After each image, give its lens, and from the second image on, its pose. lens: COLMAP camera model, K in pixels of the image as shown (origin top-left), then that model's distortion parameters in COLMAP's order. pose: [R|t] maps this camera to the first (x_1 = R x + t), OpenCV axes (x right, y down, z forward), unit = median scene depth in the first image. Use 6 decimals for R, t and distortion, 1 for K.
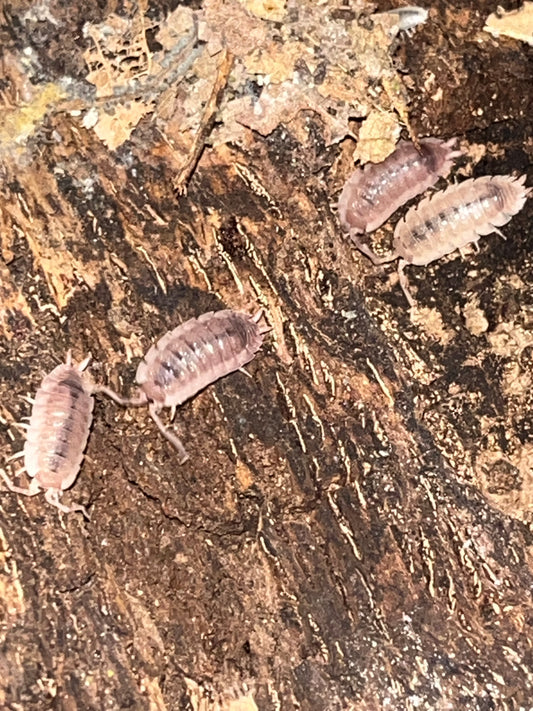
lens RADIAL K [[2870.1, 0, 266.6], [0, 2870.1, 355.7], [0, 0, 1]] dist [0.213221, 0.000000]
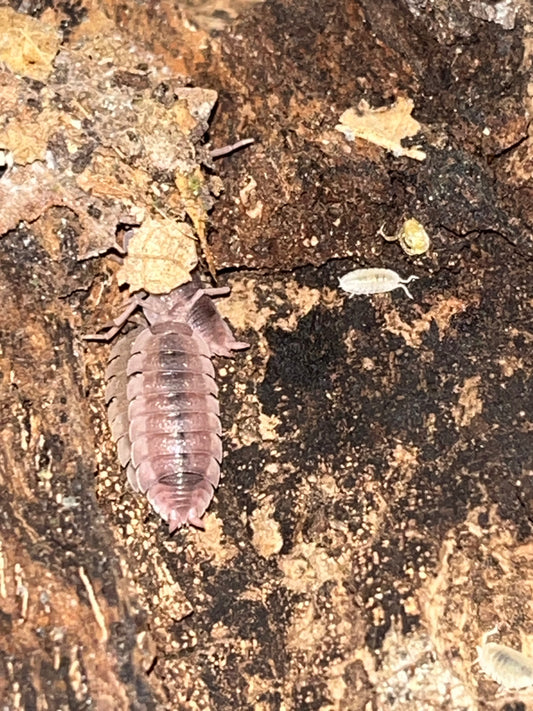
lens RADIAL K [[2870.1, 0, 266.5], [0, 2870.1, 355.4], [0, 0, 1]] dist [0.213221, 0.000000]
pose [[0.990718, 0.113783, -0.074374, 0.119517], [-0.120401, 0.988495, -0.091550, 0.008020], [0.063101, 0.099655, 0.993019, 0.313820]]
